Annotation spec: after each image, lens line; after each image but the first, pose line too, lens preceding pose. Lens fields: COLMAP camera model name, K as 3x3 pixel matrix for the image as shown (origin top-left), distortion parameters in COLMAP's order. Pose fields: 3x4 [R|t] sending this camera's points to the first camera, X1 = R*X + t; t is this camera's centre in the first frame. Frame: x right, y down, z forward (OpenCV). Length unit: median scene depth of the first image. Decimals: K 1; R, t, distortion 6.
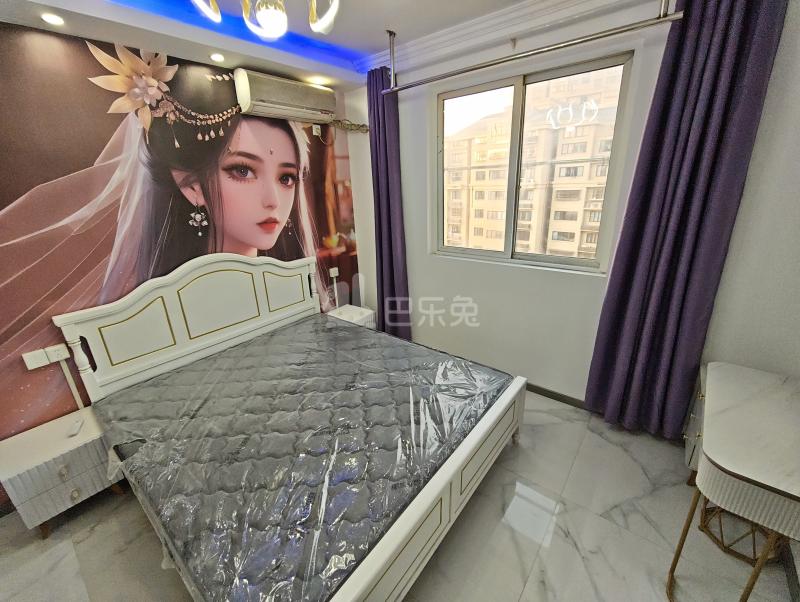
lens RADIAL K [[335.4, 0, 395.2], [0, 335.4, 296.3], [0, 0, 1]] dist [0.002765, 0.002235]
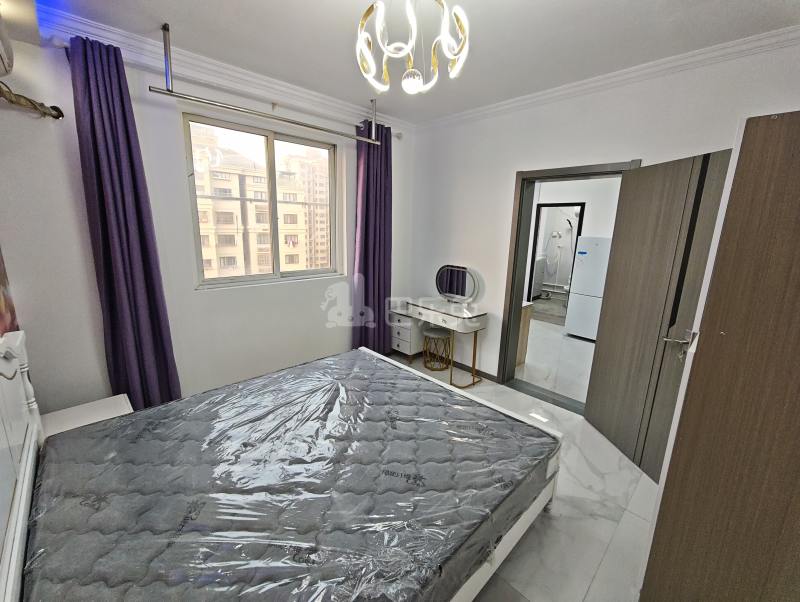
lens RADIAL K [[335.4, 0, 399.6], [0, 335.4, 296.7], [0, 0, 1]] dist [0.002765, 0.002235]
pose [[0.117317, -0.162737, 0.979670, -0.769734], [0.299940, 0.946219, 0.121262, -0.068209], [-0.946717, 0.279617, 0.159819, 0.443776]]
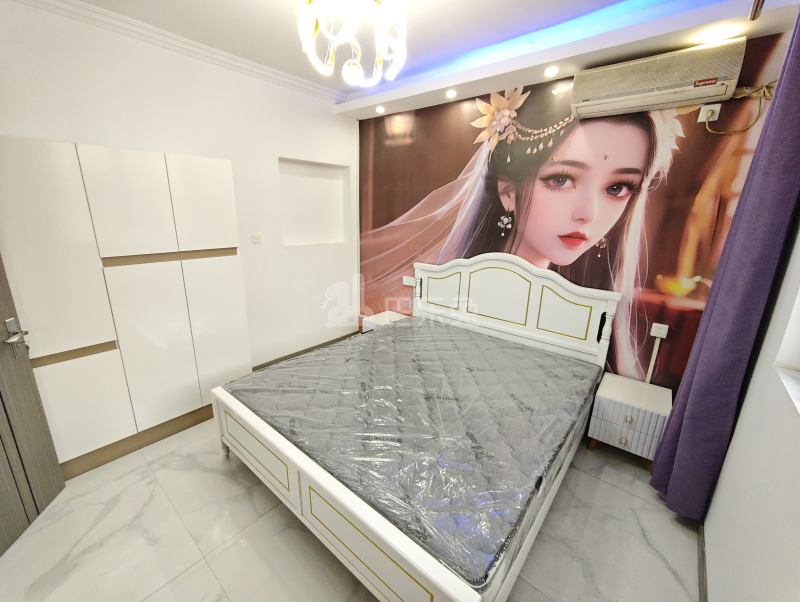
lens RADIAL K [[335.4, 0, 400.9], [0, 335.4, 296.8], [0, 0, 1]] dist [0.002765, 0.002235]
pose [[-0.003975, 0.298518, -0.954396, 0.546142], [-0.348794, 0.894052, 0.281096, -0.178682], [0.937191, 0.334005, 0.100567, 0.565633]]
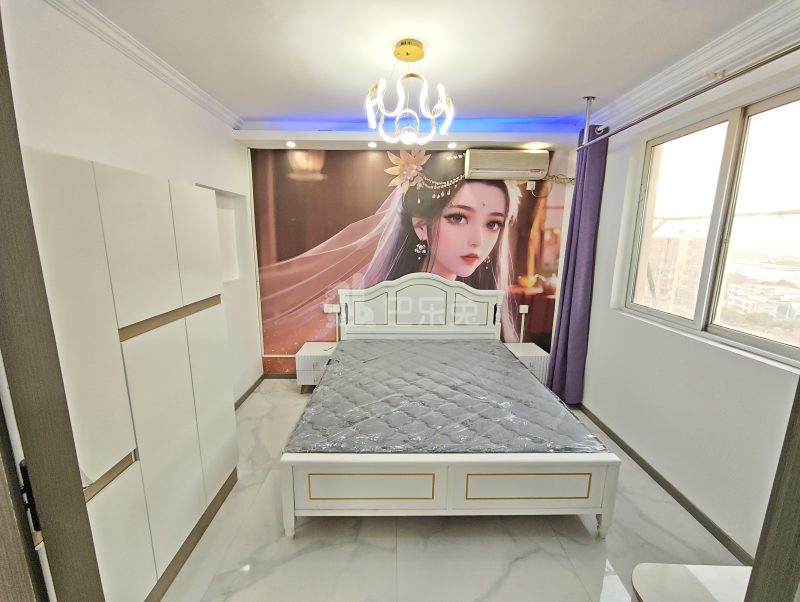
lens RADIAL K [[335.4, 0, 402.4], [0, 335.4, 296.0], [0, 0, 1]] dist [0.002765, 0.002235]
pose [[0.650373, 0.180760, -0.737795, 0.455008], [-0.279941, 0.959947, -0.011583, 0.012473], [0.706150, 0.214072, 0.674926, -0.022107]]
